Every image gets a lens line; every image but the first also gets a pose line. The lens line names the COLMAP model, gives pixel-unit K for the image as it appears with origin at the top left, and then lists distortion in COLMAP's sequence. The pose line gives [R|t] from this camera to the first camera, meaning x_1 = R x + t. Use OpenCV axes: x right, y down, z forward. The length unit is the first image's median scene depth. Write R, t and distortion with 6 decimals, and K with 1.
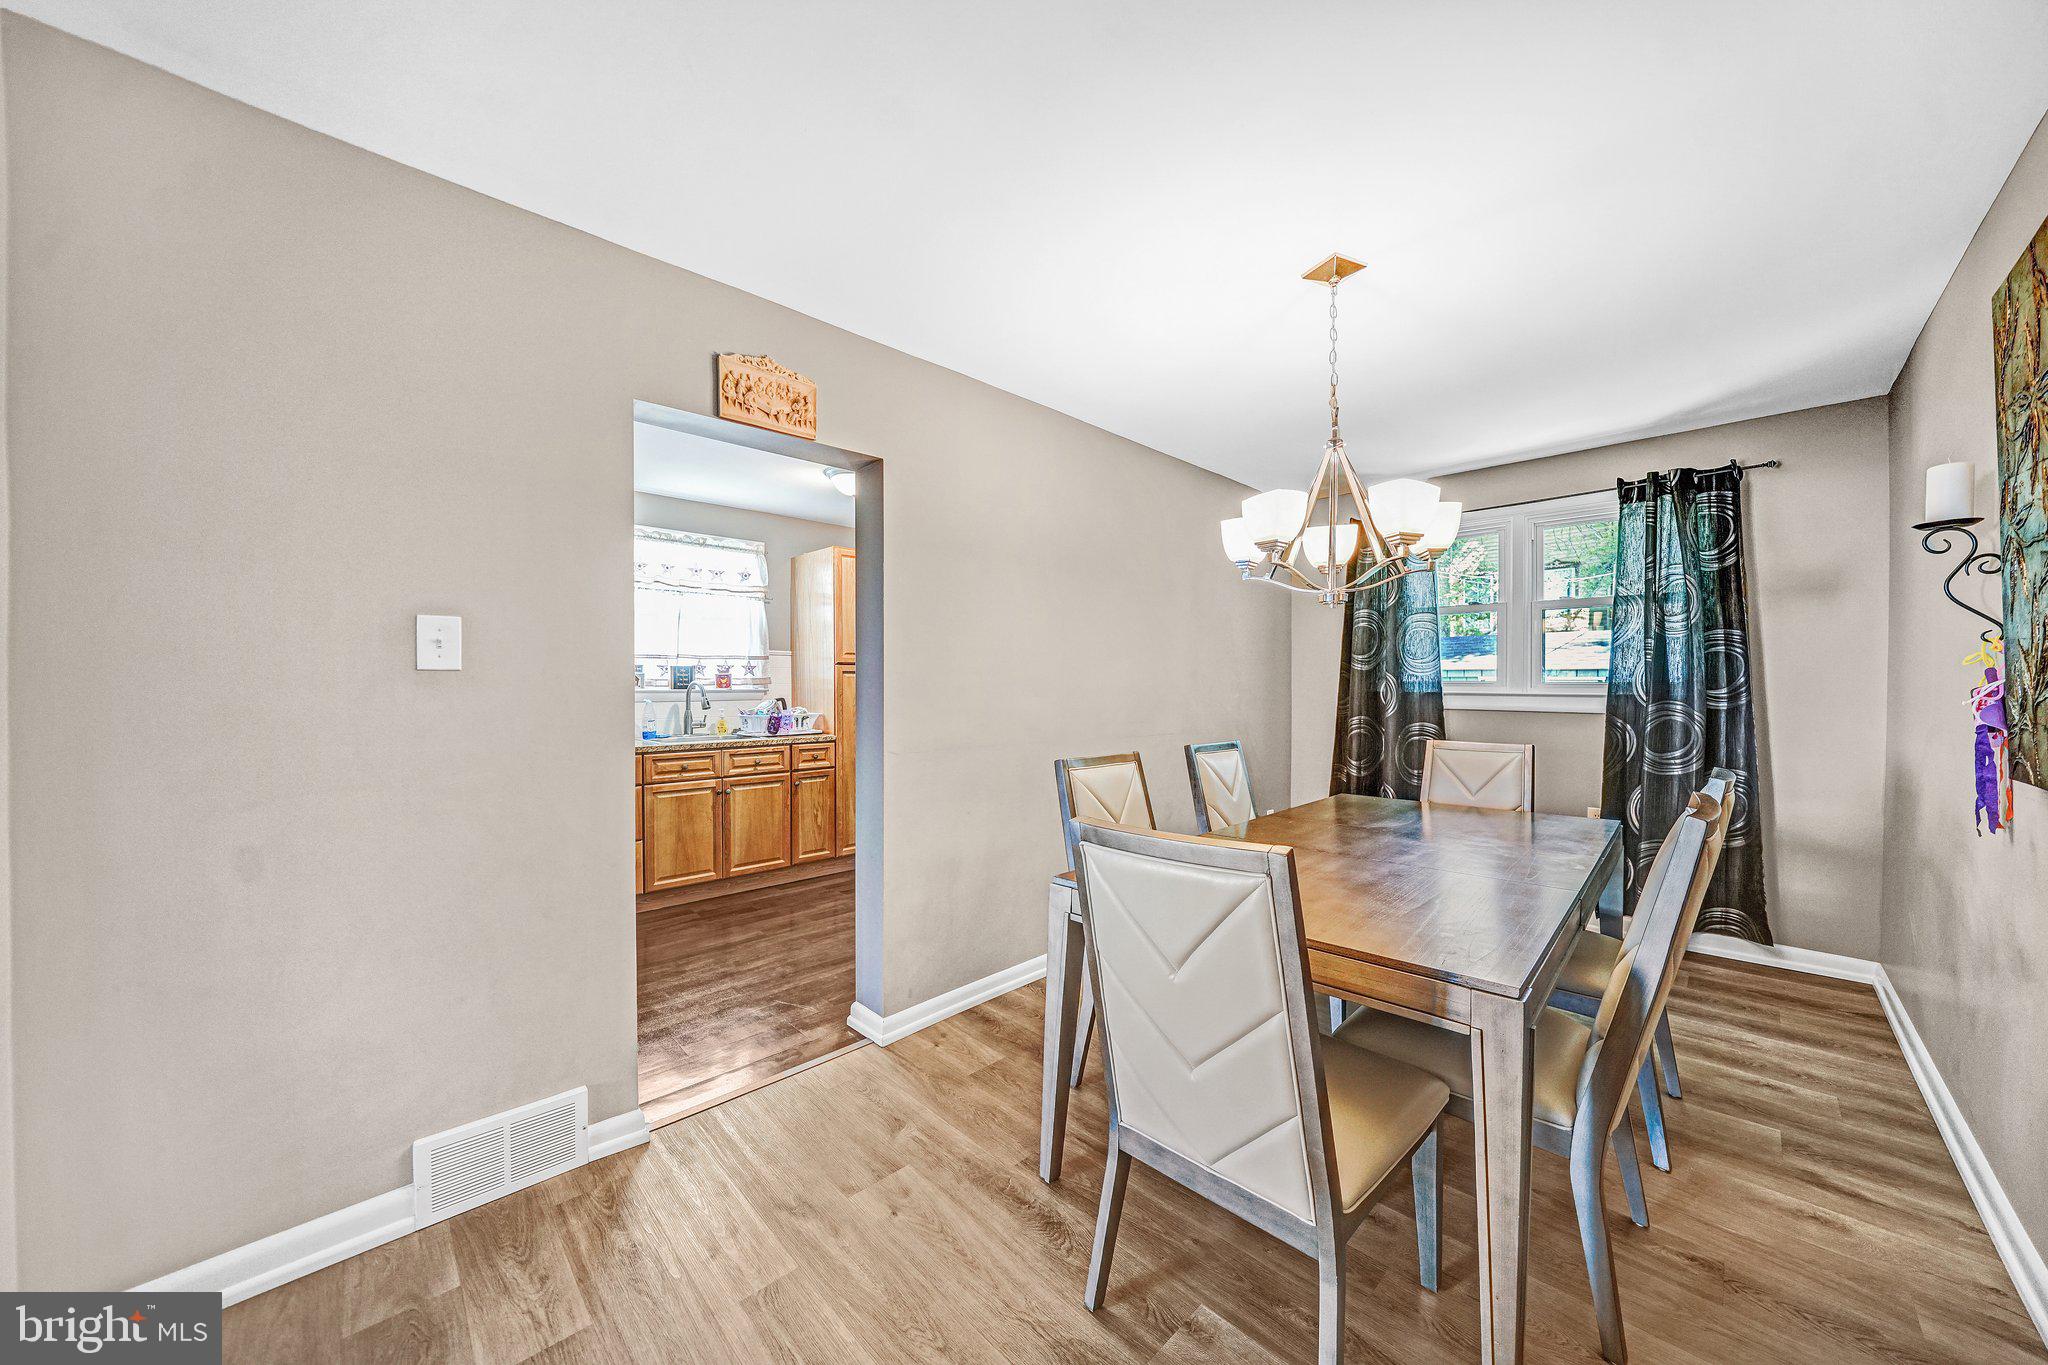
lens RADIAL K [[711.6, 0, 1031.4], [0, 711.6, 687.5], [0, 0, 1]] dist [-0.025613, 0.002660]
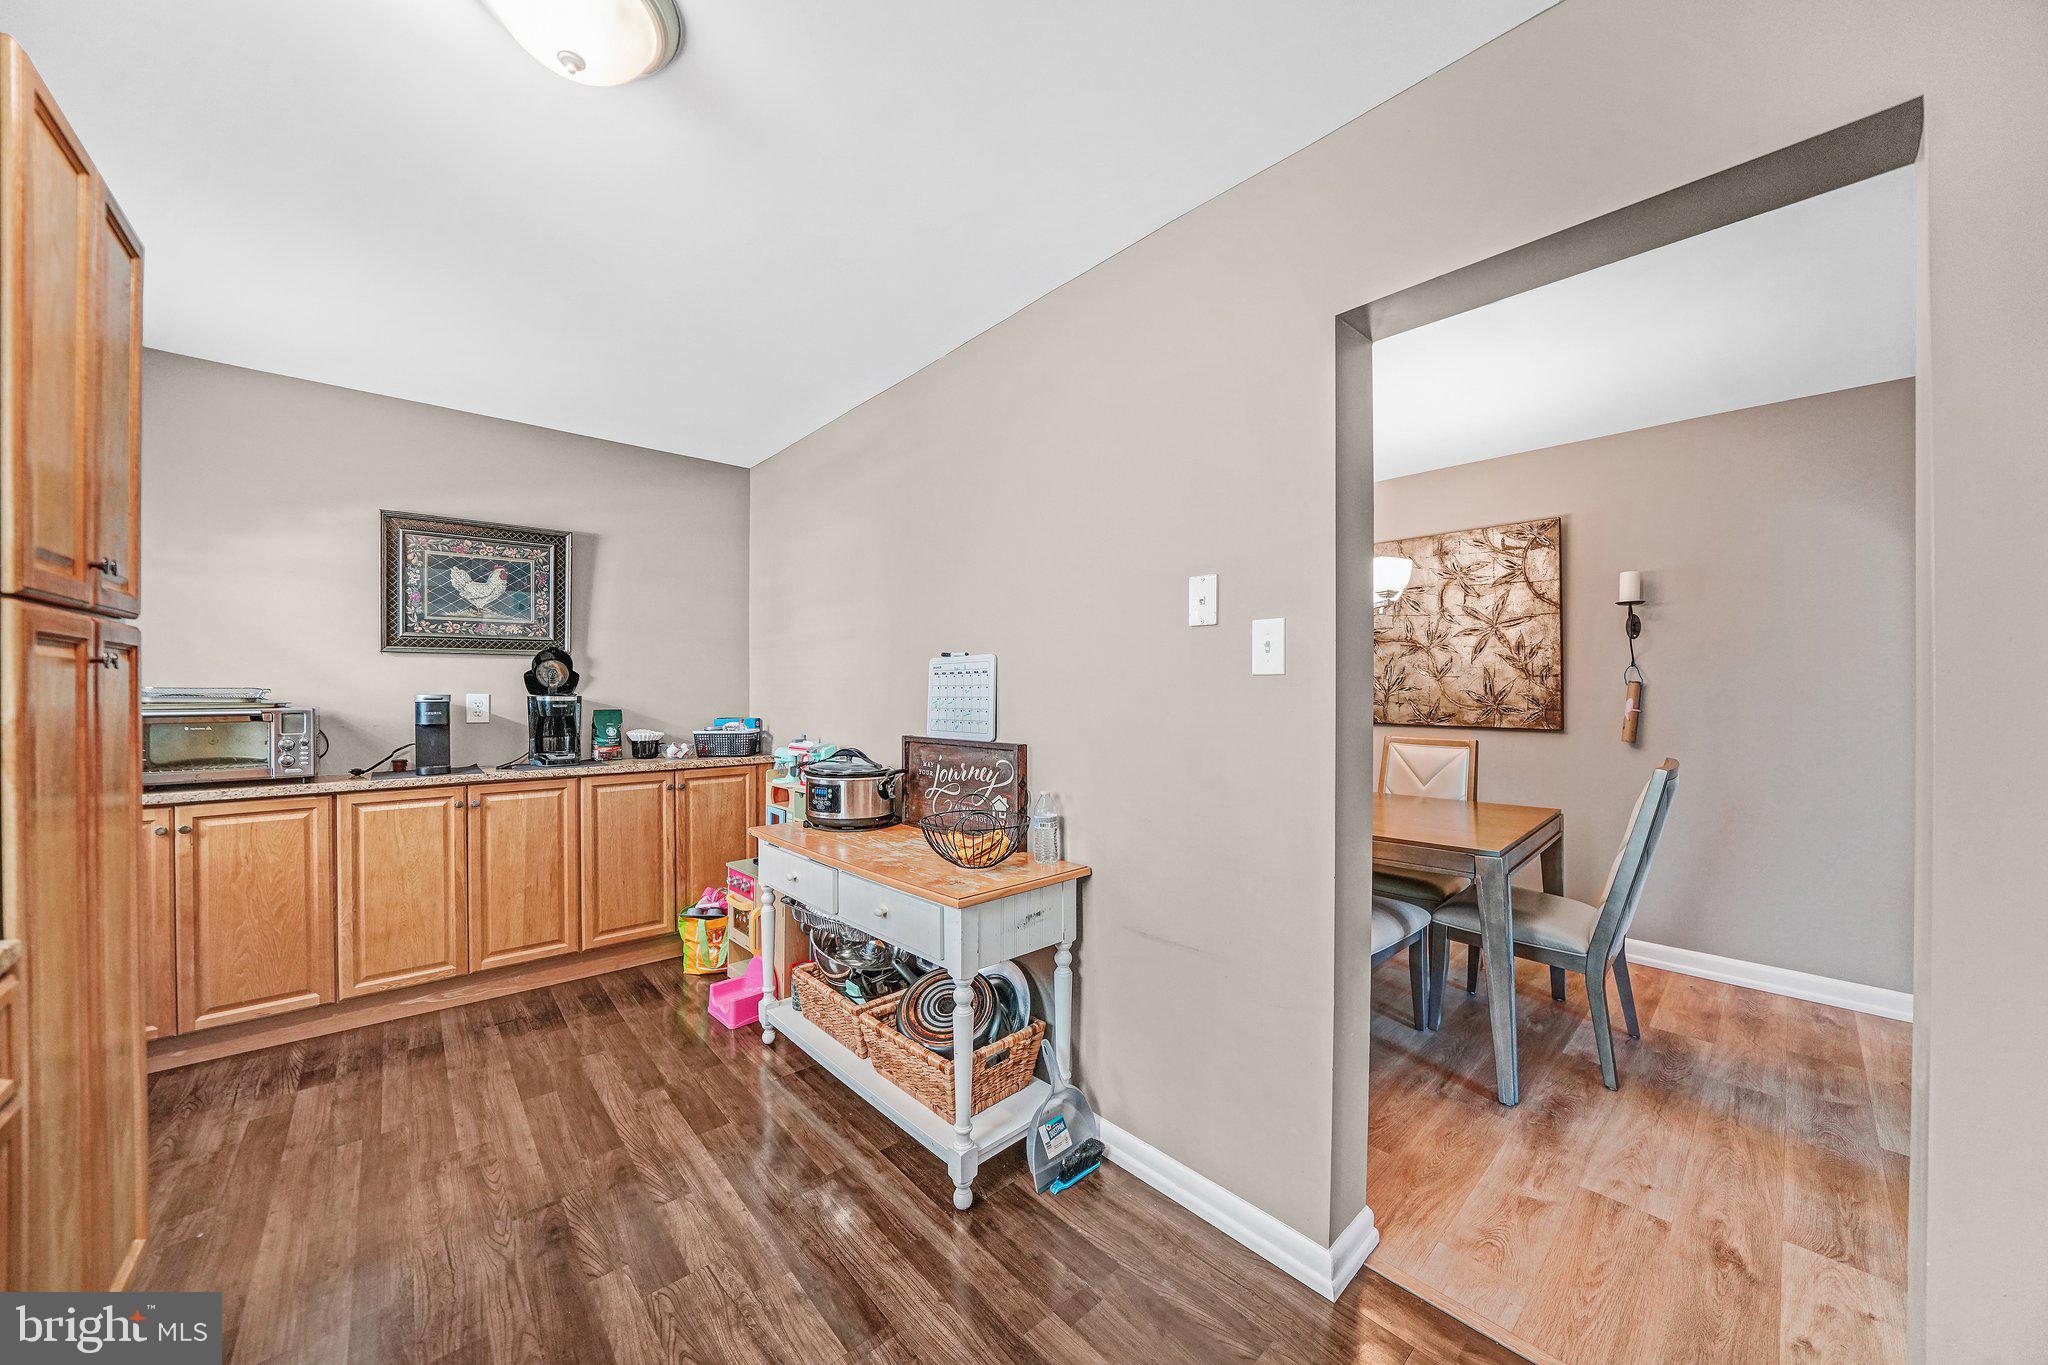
lens RADIAL K [[711.6, 0, 1031.1], [0, 711.6, 686.5], [0, 0, 1]] dist [-0.025613, 0.002660]
pose [[0.036092, 0.000315, 0.999348, -0.624372], [0.004892, 0.999988, -0.000492, -0.007814], [-0.999337, 0.004906, 0.036090, 0.926613]]
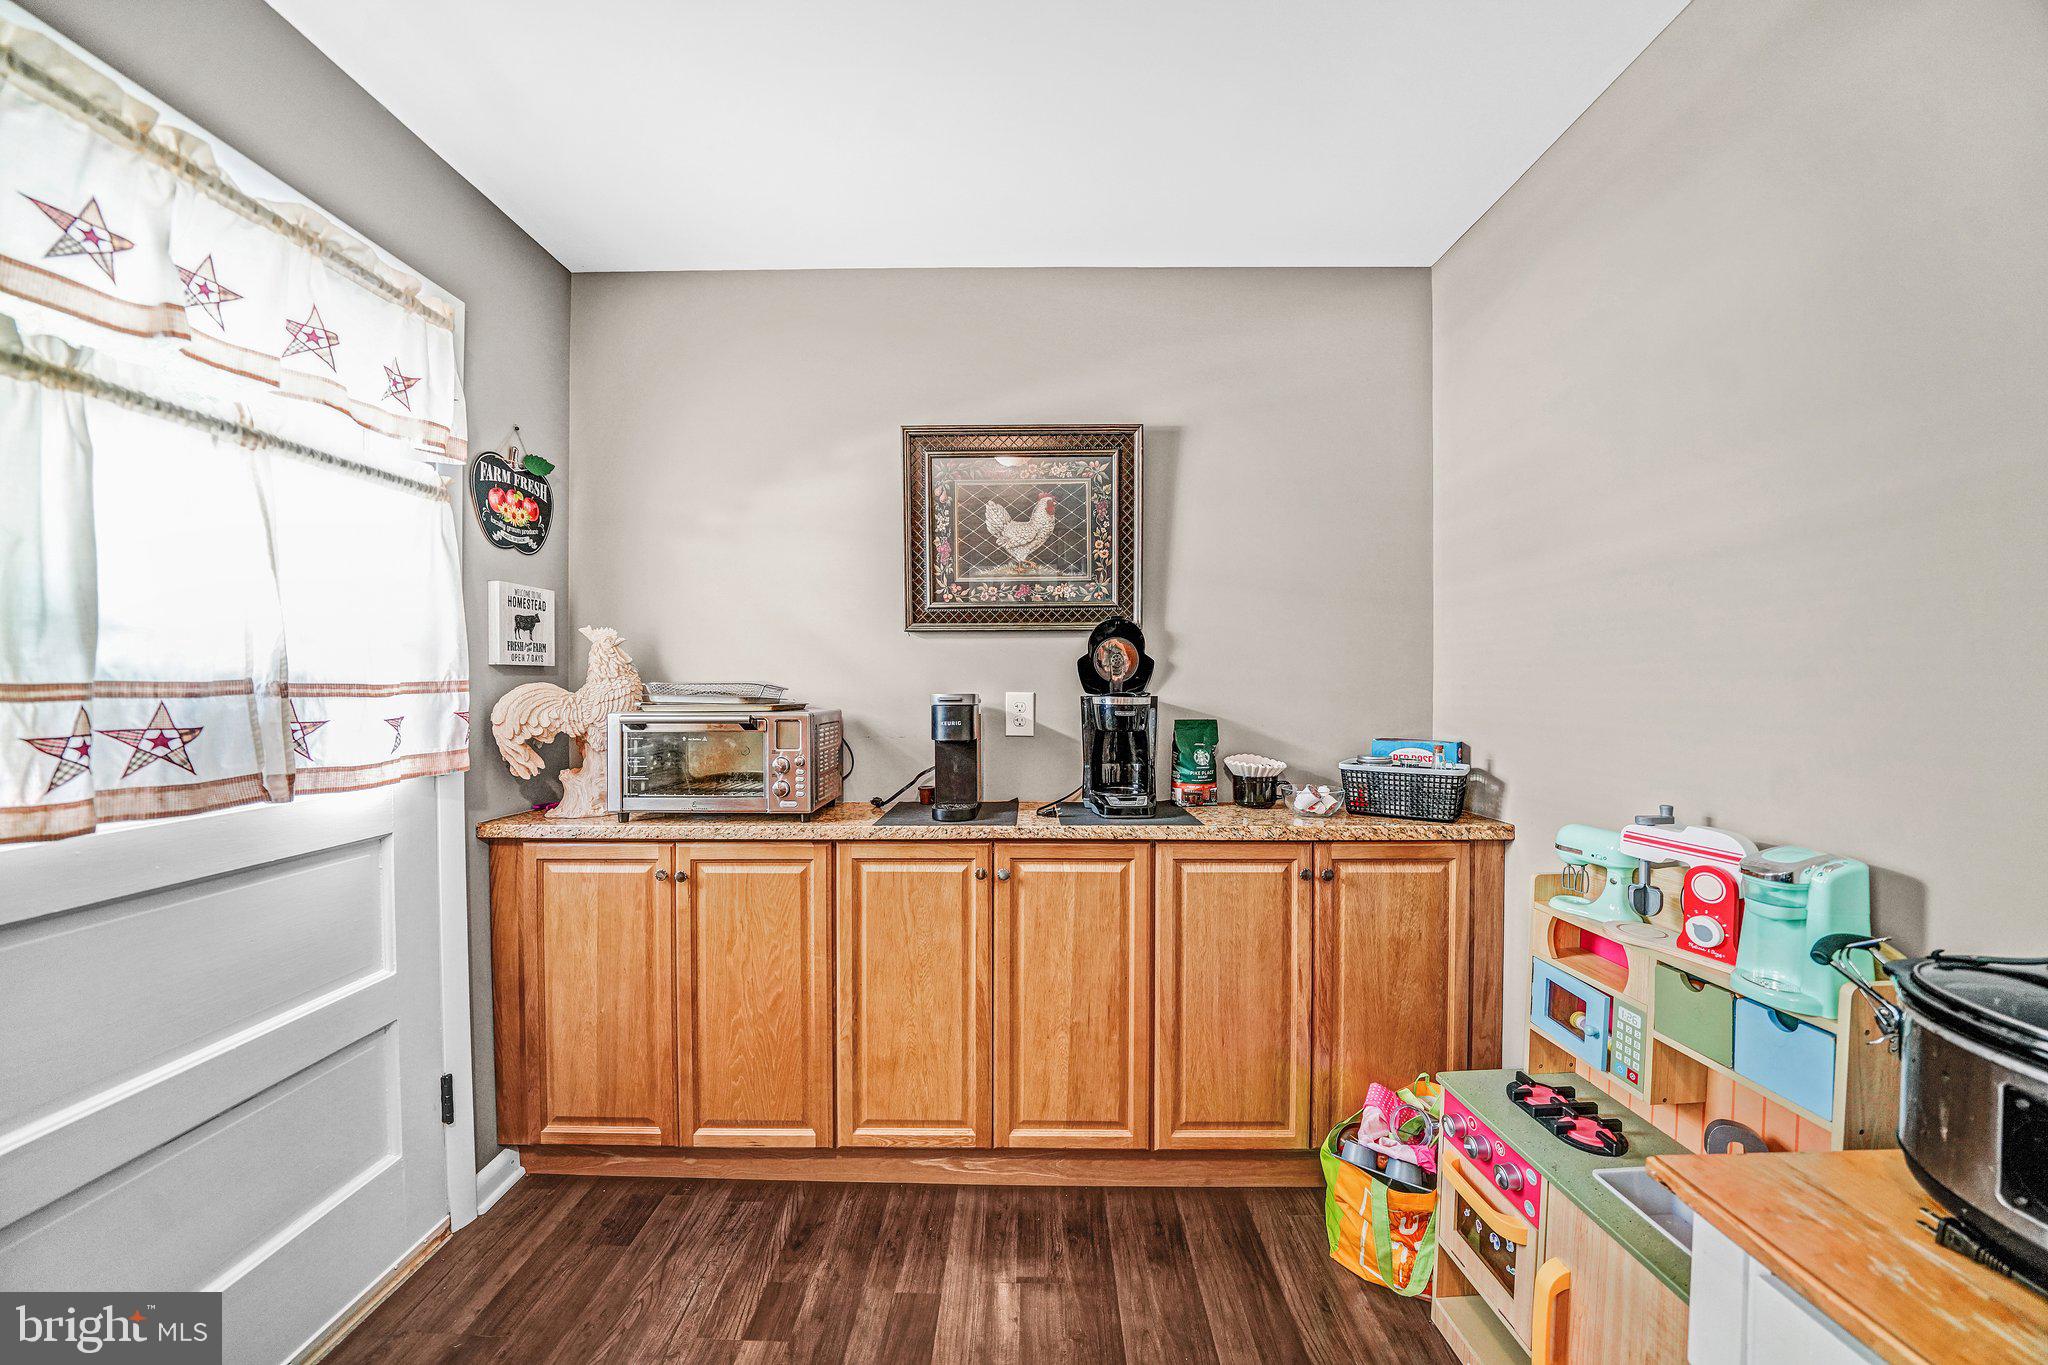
lens RADIAL K [[711.6, 0, 1028.8], [0, 711.6, 691.4], [0, 0, 1]] dist [-0.025613, 0.002660]
pose [[0.707046, -0.009833, 0.707099, -0.183244], [0.005694, 0.999950, 0.008211, -0.007706], [-0.707145, -0.001779, 0.707067, 1.229370]]
